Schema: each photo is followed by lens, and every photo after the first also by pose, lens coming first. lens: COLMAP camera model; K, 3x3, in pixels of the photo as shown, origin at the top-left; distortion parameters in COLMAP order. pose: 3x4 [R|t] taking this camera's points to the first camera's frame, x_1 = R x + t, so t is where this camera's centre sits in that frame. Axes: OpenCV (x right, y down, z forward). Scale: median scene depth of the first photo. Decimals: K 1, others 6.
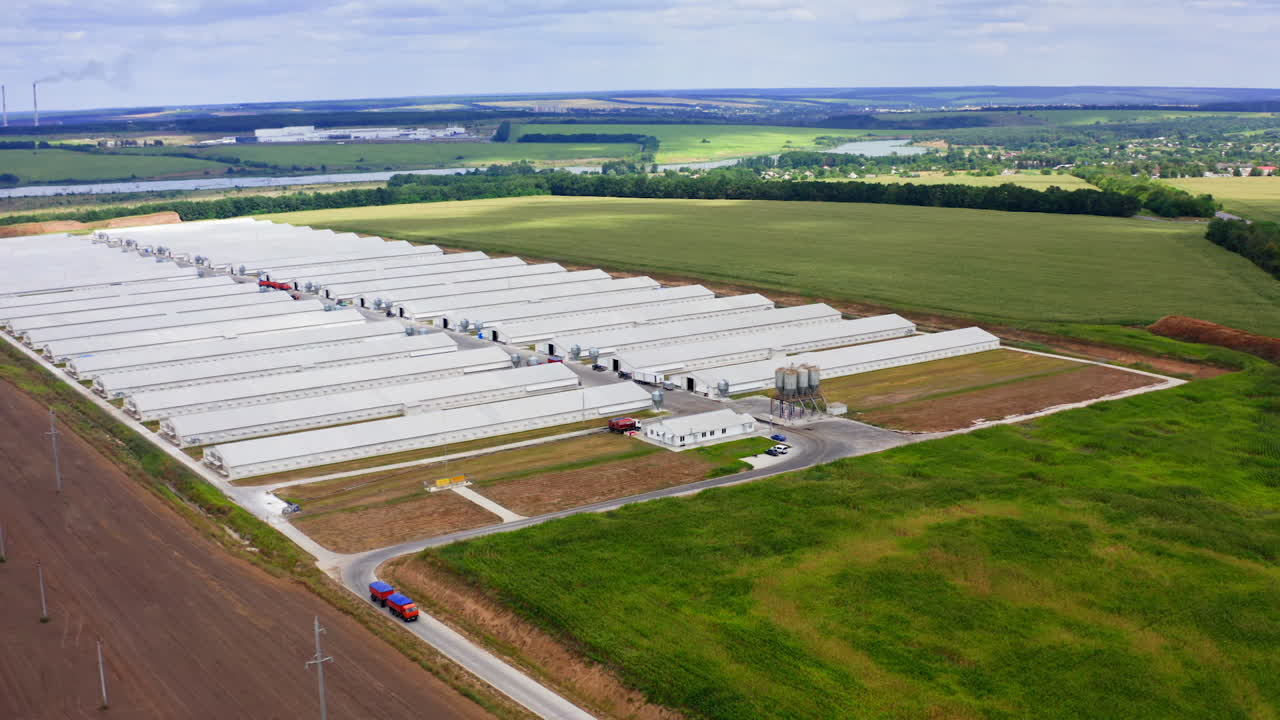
lens RADIAL K [[1437.7, 0, 640.0], [0, 1437.7, 360.0], [0, 0, 1]] dist [-0.180398, -0.003455]
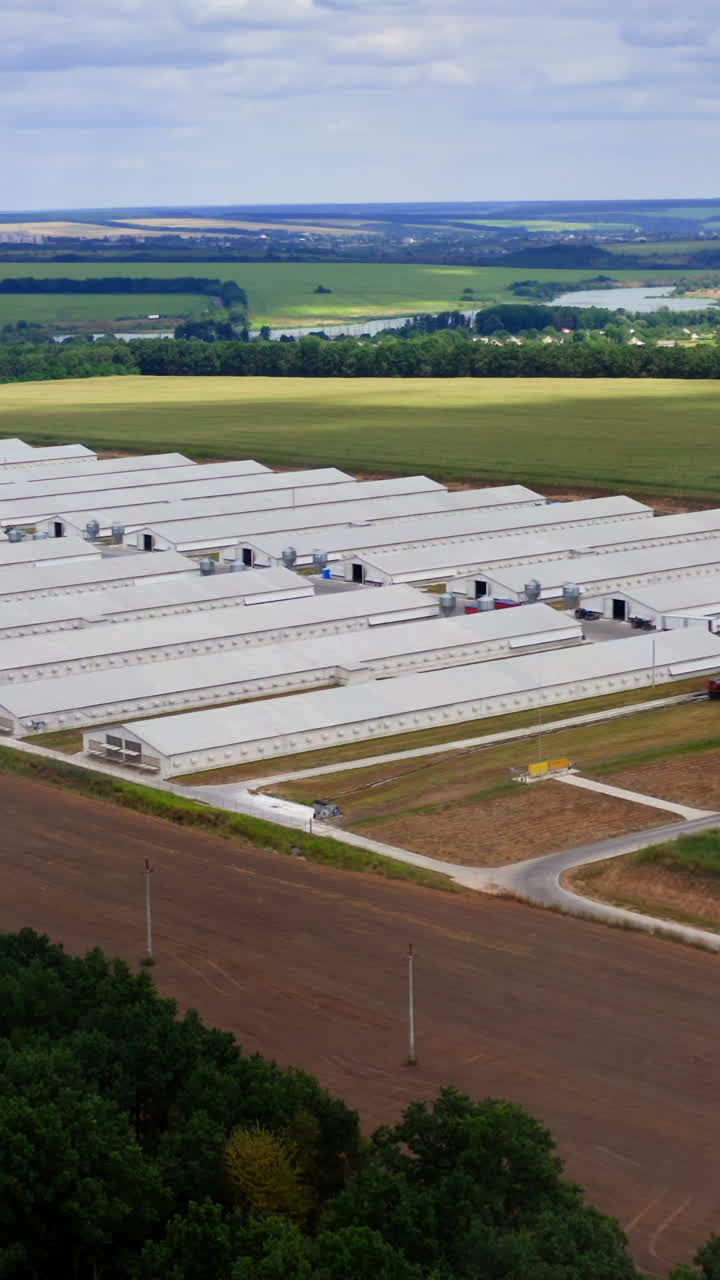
lens RADIAL K [[2541.0, 0, 360.0], [0, 2541.0, 640.0], [0, 0, 1]] dist [-0.160100, -0.228834]
pose [[0.995494, -0.012214, 0.094037, -0.238888], [0.013907, 0.999753, -0.017365, 0.035535], [-0.093802, 0.018594, 0.995417, -0.073980]]
